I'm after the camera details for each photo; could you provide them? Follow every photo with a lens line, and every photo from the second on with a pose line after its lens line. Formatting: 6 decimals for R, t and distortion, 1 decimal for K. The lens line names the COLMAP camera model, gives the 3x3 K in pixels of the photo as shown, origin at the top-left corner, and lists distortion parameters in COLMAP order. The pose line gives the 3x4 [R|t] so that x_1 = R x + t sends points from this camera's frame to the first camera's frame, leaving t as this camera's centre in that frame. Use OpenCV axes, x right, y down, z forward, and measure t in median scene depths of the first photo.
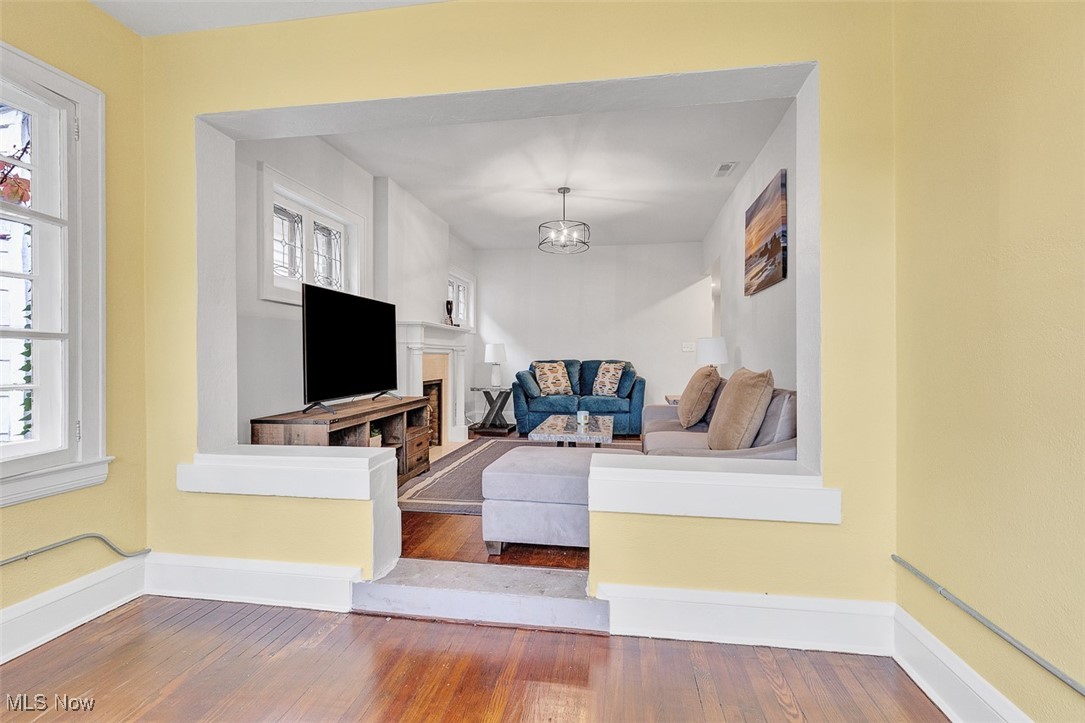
lens RADIAL K [[491.0, 0, 544.1], [0, 491.0, 359.8], [0, 0, 1]] dist [0.008983, -0.000072]
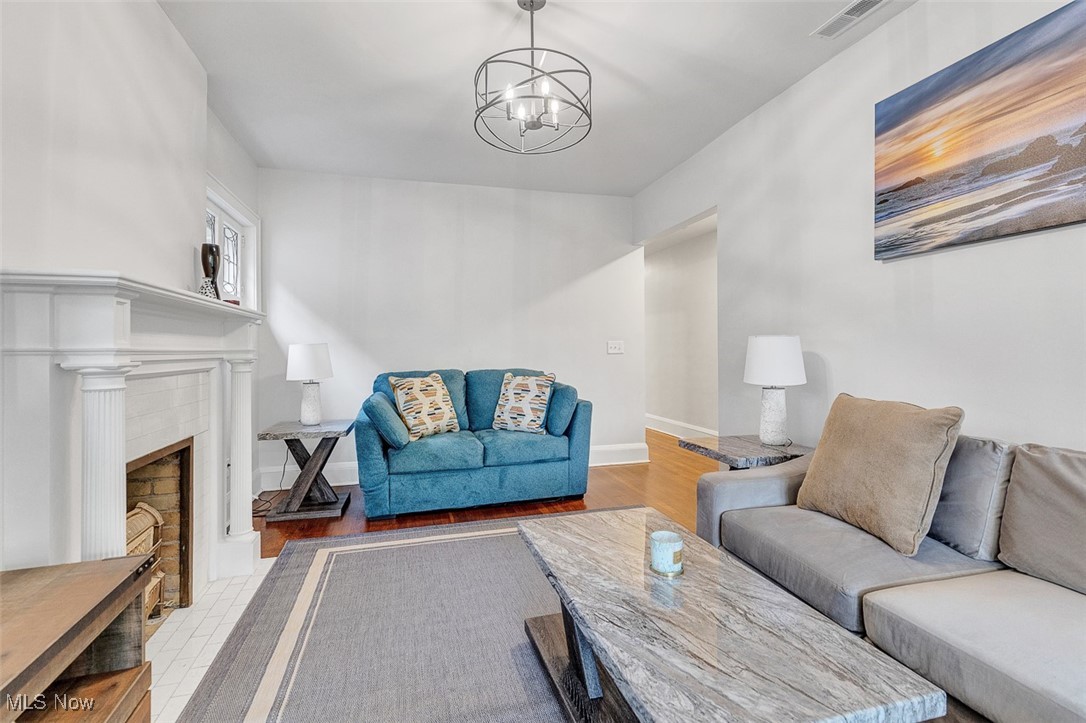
lens RADIAL K [[491.5, 0, 533.9], [0, 491.5, 345.3], [0, 0, 1]] dist [0.008983, -0.000072]
pose [[0.909827, -0.004111, 0.414968, -0.106074], [0.009234, 0.999904, -0.010339, -0.024124], [-0.414885, 0.013238, 0.909777, 0.454491]]
